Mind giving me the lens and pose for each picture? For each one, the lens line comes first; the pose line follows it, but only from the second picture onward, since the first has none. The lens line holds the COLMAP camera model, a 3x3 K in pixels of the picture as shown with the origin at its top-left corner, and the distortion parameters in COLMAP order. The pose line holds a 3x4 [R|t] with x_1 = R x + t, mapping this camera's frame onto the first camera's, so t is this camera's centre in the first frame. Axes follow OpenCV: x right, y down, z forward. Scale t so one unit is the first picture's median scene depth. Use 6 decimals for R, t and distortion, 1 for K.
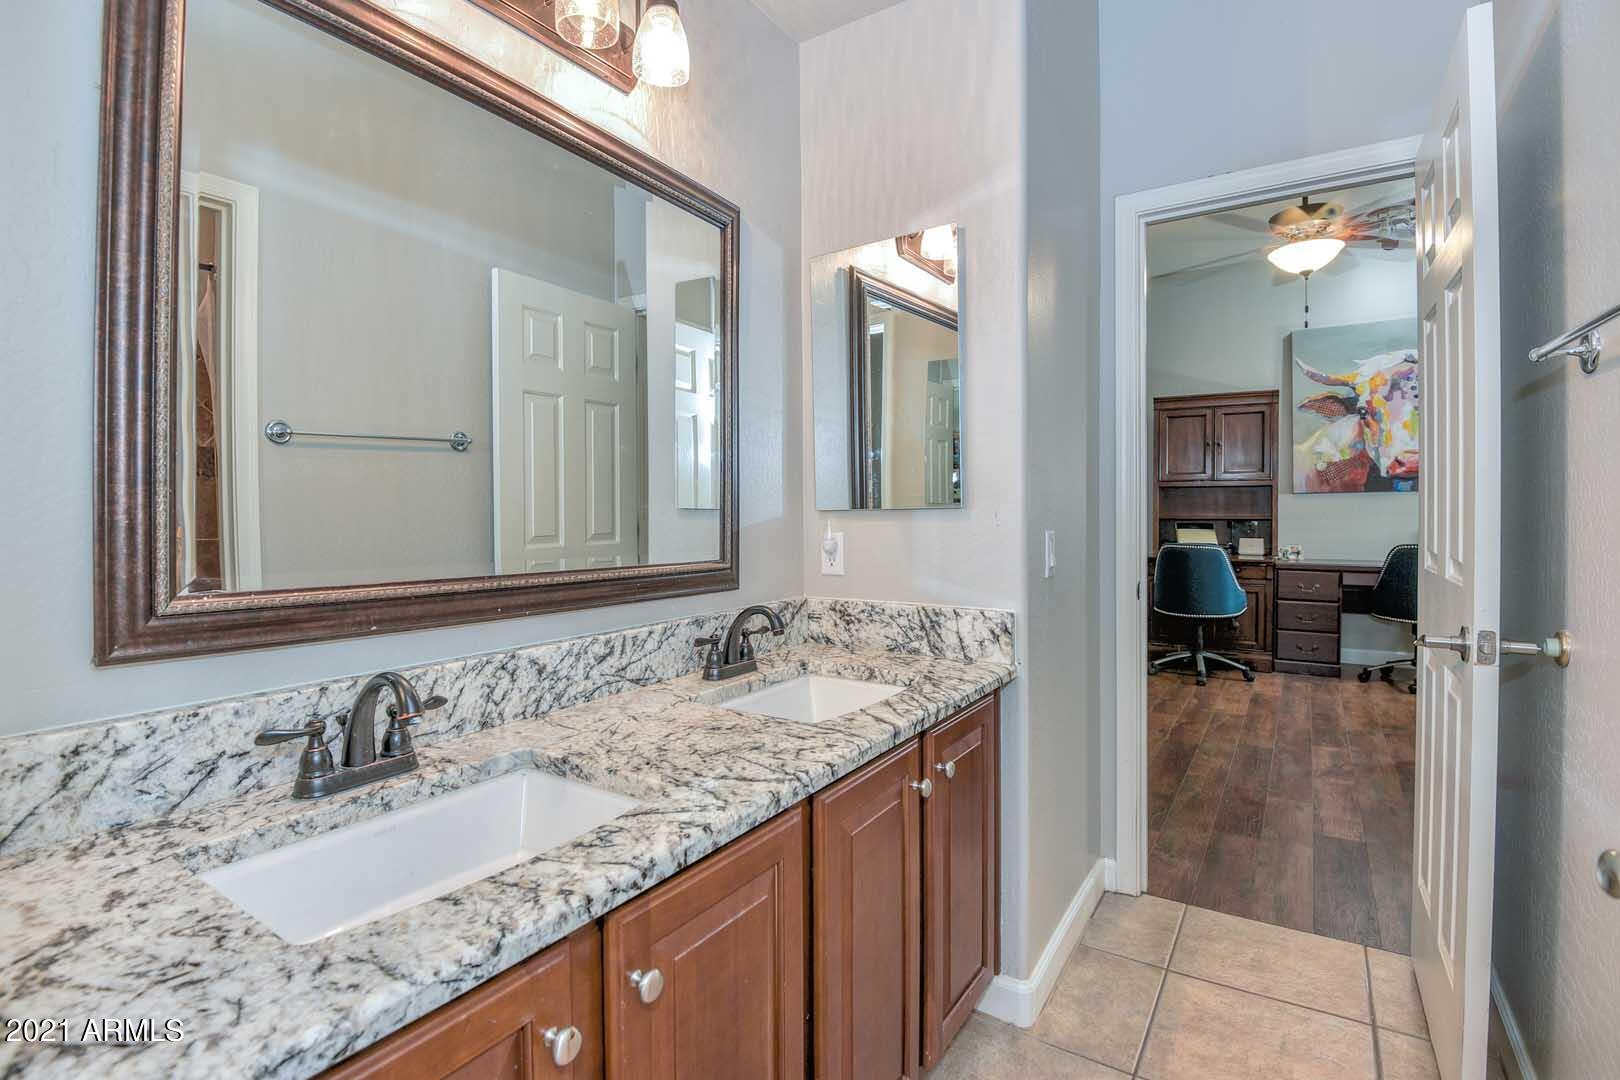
lens RADIAL K [[765.6, 0, 811.7], [0, 765.6, 531.5], [0, 0, 1]] dist [-0.001930, -0.014400]
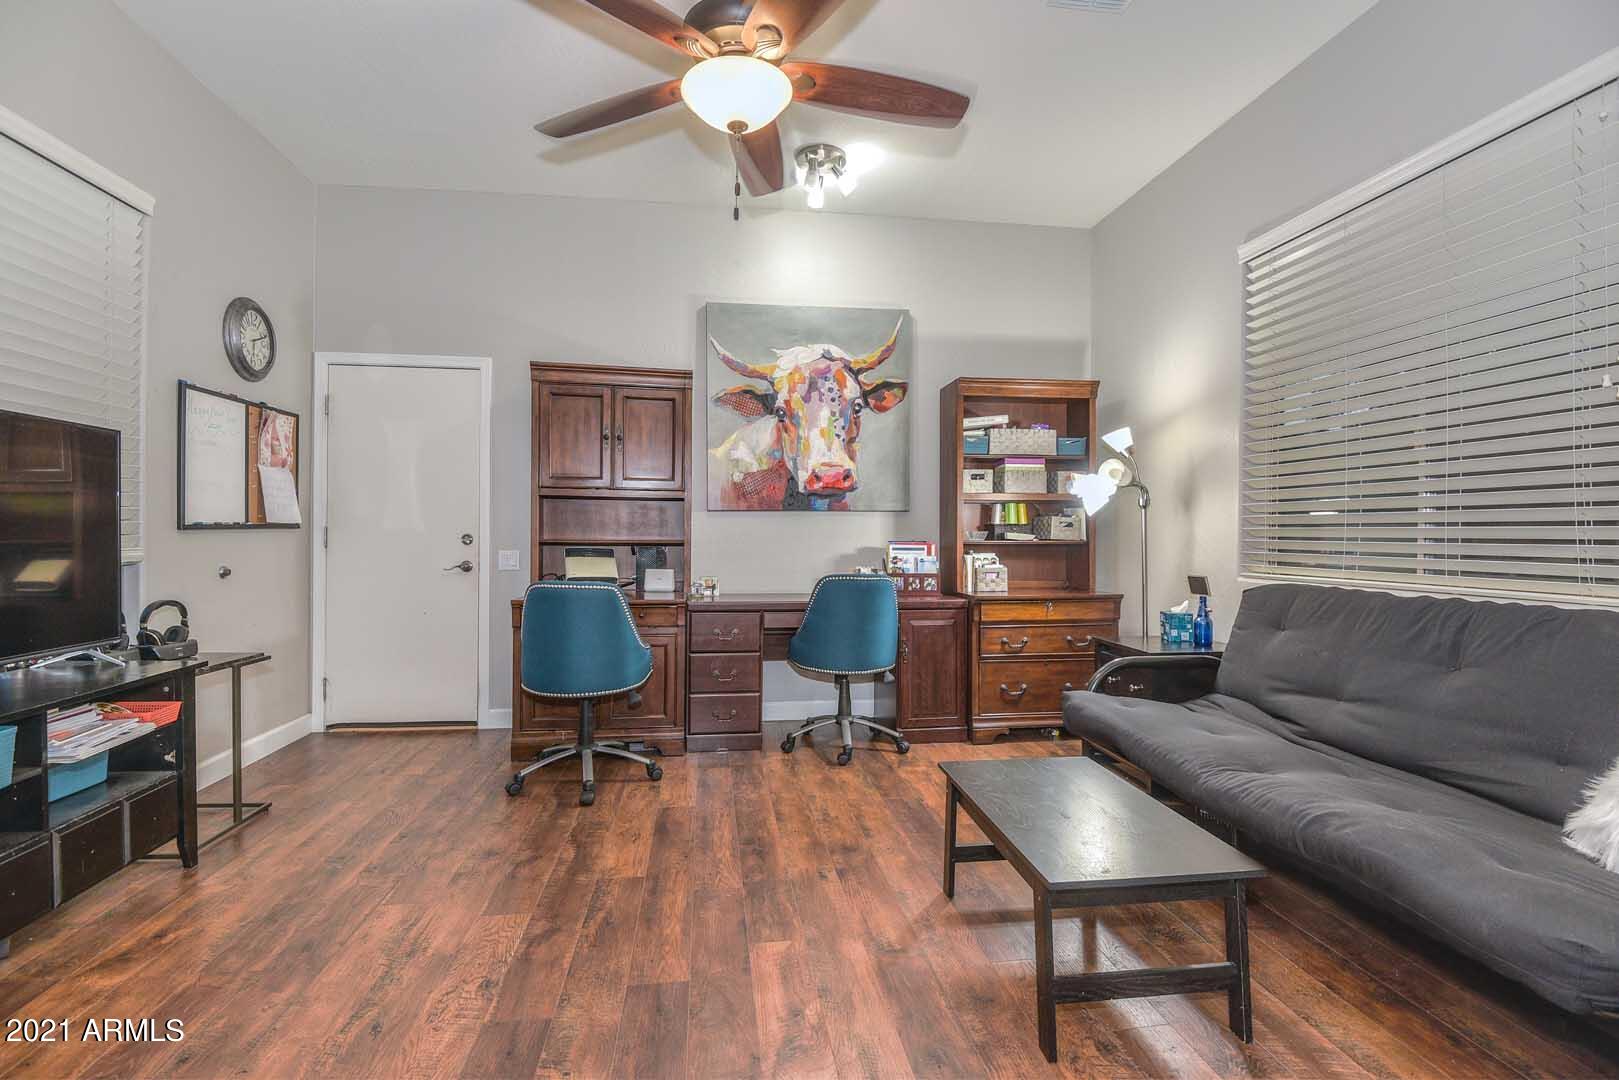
lens RADIAL K [[765.2, 0, 811.2], [0, 765.2, 531.5], [0, 0, 1]] dist [-0.001930, -0.014400]
pose [[0.757785, 0.015806, 0.652312, 0.212579], [0.004355, 0.999562, -0.029279, -0.005133], [-0.652489, 0.025028, 0.757385, 0.357920]]
